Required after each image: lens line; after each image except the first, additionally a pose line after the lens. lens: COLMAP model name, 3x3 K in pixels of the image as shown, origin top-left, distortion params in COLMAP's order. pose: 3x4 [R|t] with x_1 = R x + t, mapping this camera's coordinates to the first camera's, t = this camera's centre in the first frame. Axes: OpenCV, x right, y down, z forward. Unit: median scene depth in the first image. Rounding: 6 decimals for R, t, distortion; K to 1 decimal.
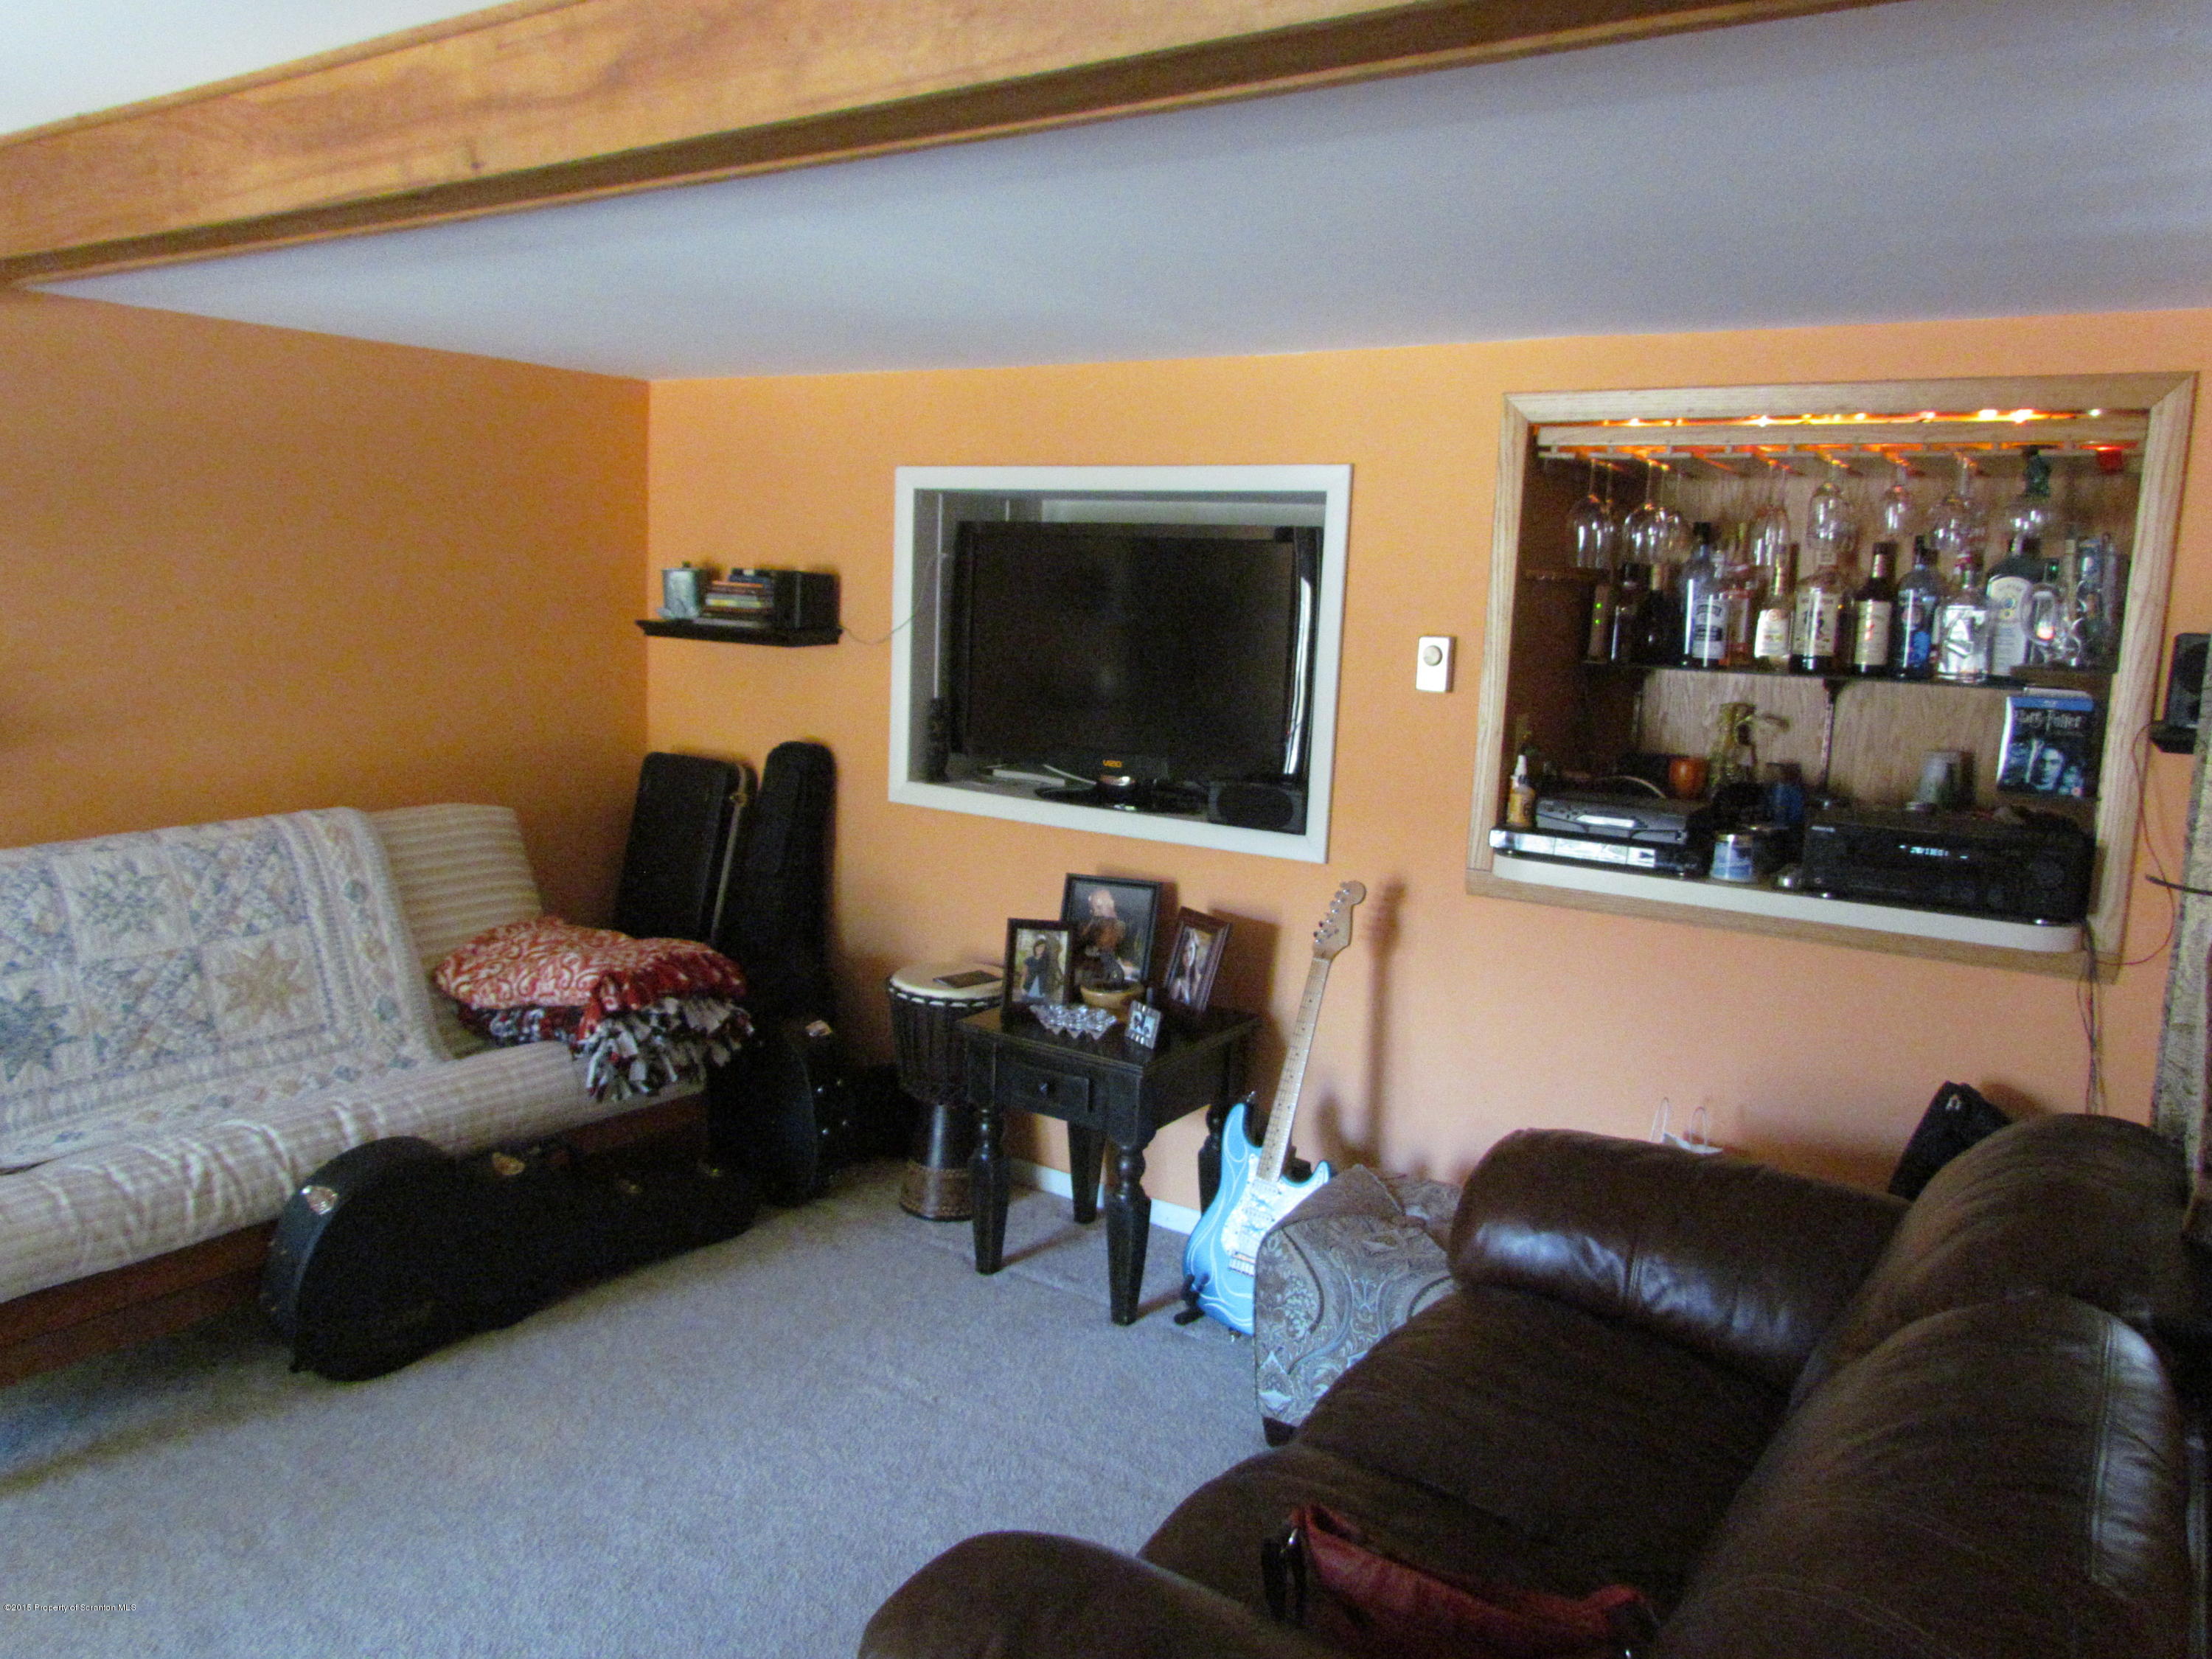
lens RADIAL K [[1592.5, 0, 1114.4], [0, 1592.5, 828.6], [0, 0, 1]] dist [-0.023824, 0.026763]
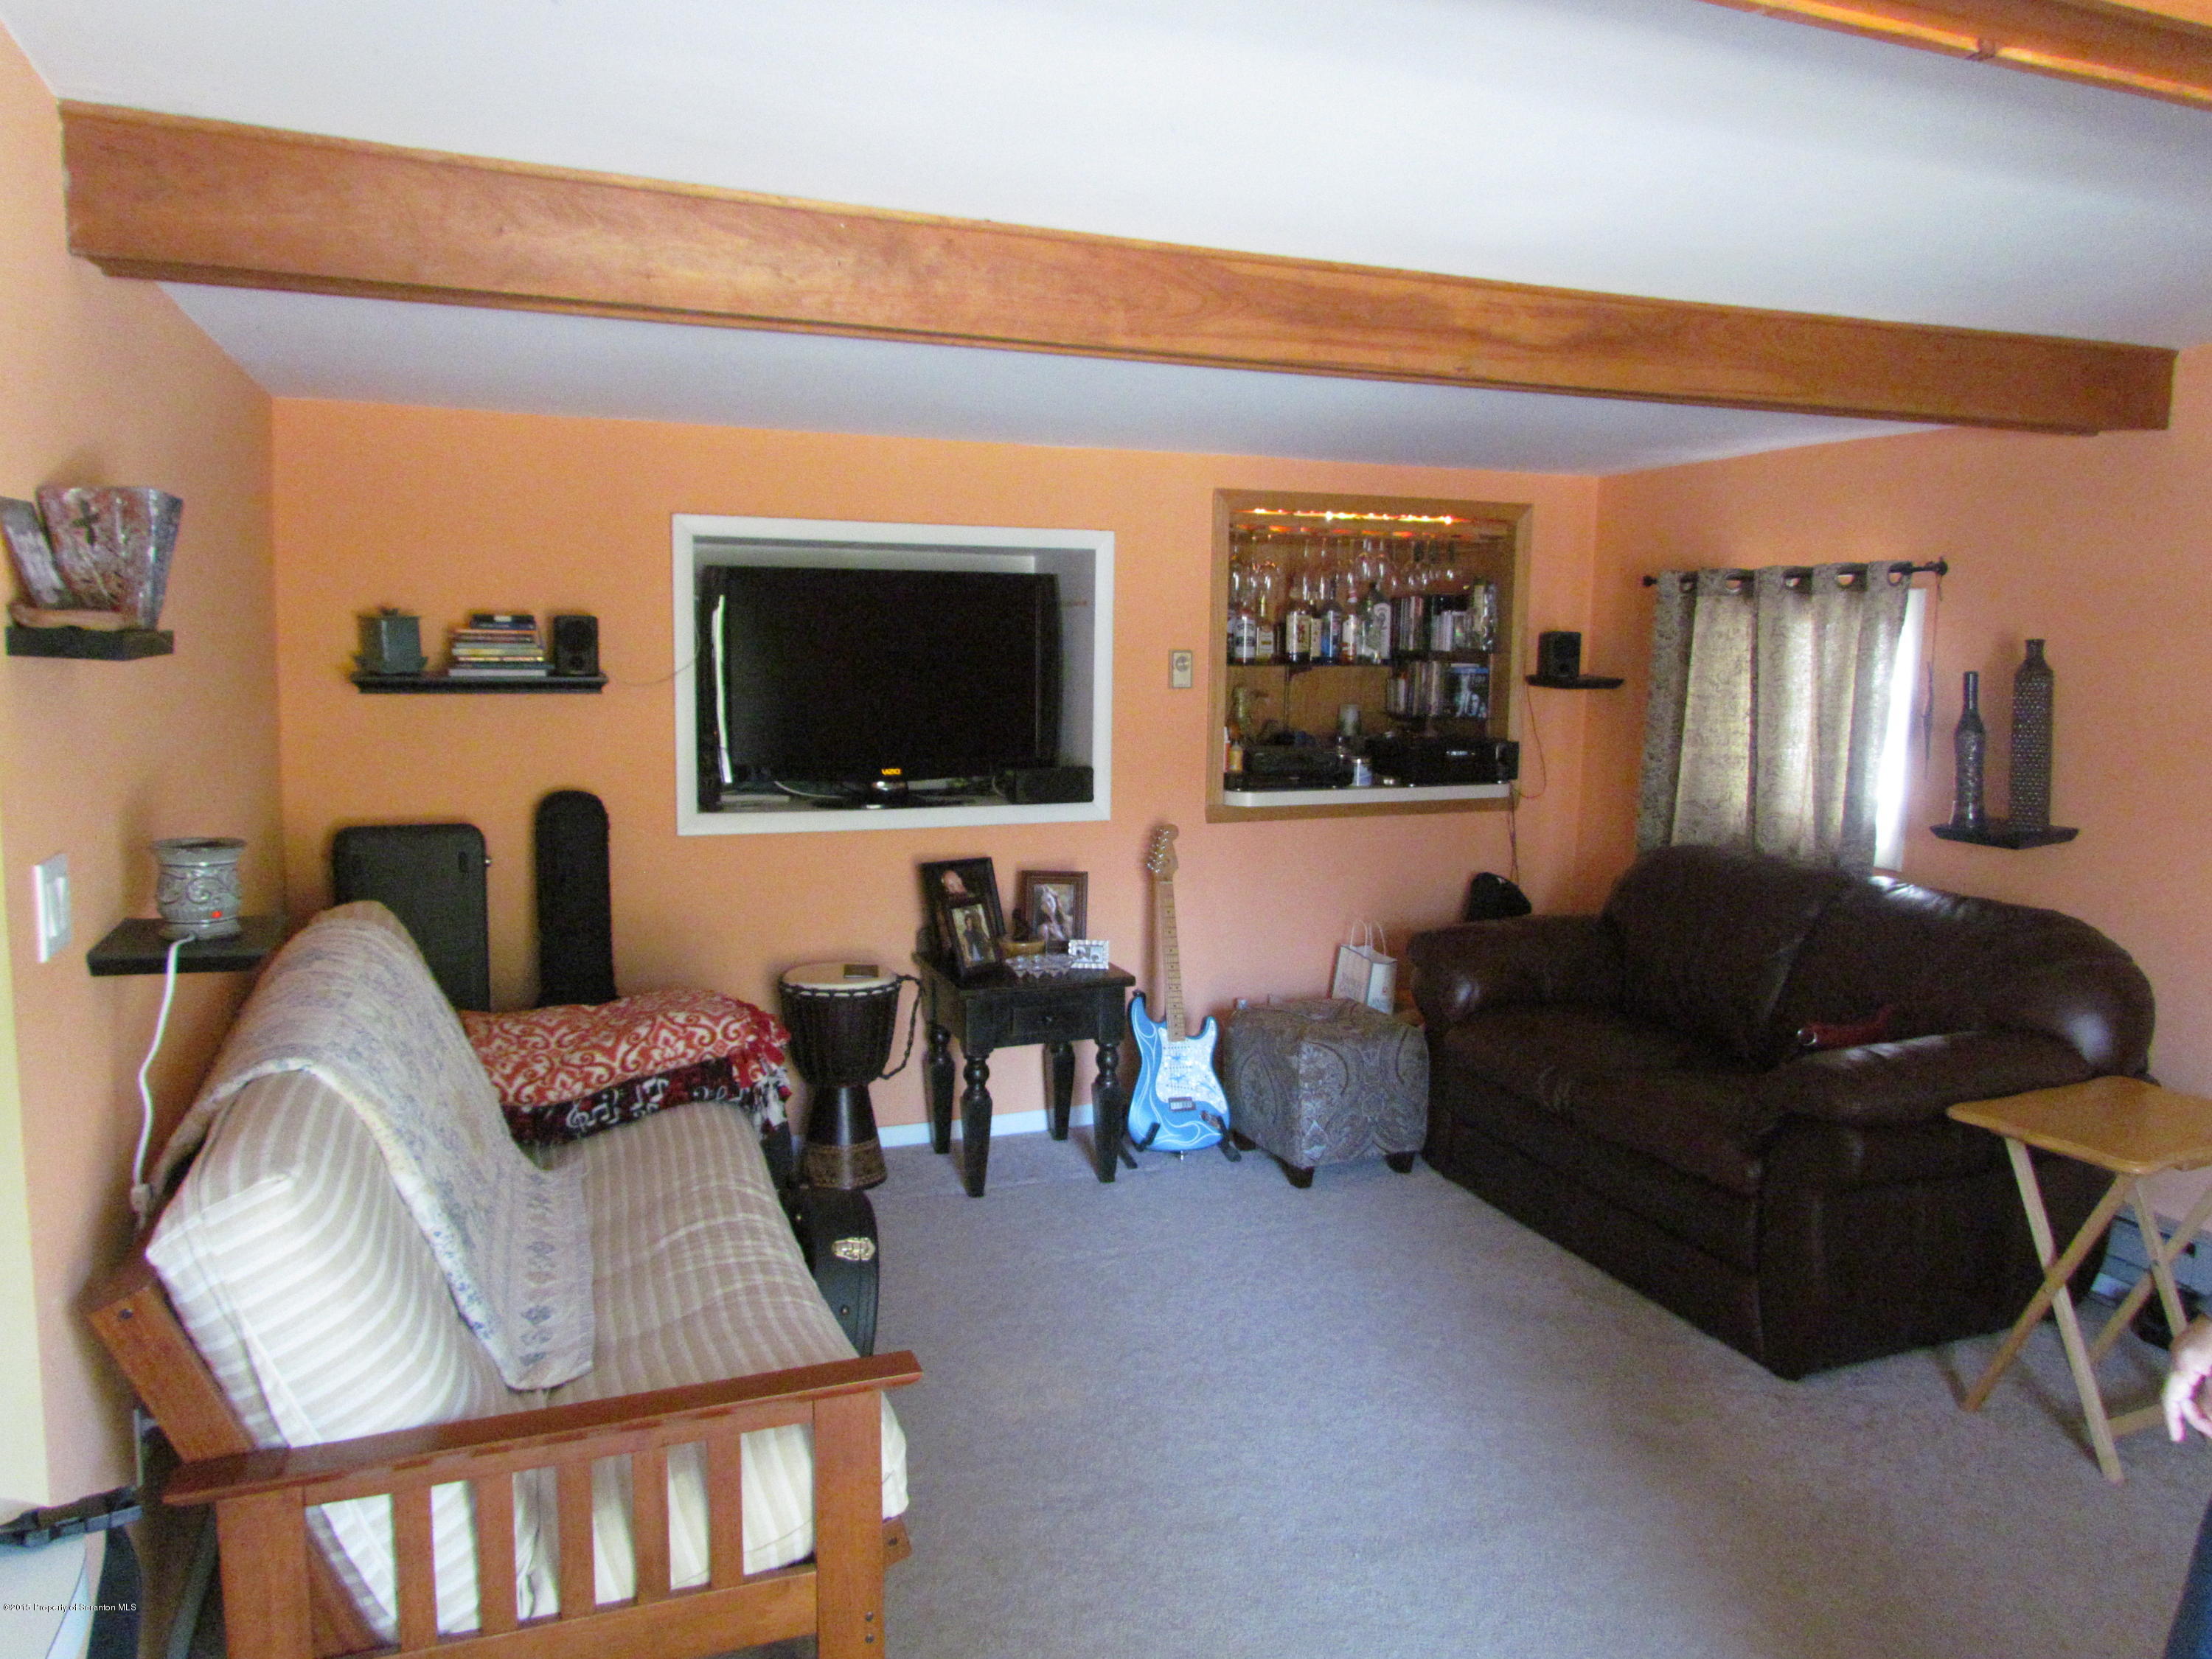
lens RADIAL K [[1592.5, 0, 1114.4], [0, 1592.5, 828.6], [0, 0, 1]] dist [-0.023824, 0.026763]
pose [[0.554024, -0.134690, 0.821533, -0.974364], [0.137617, 0.988066, 0.069187, -0.063915], [-0.821048, 0.074726, 0.565948, 0.215637]]
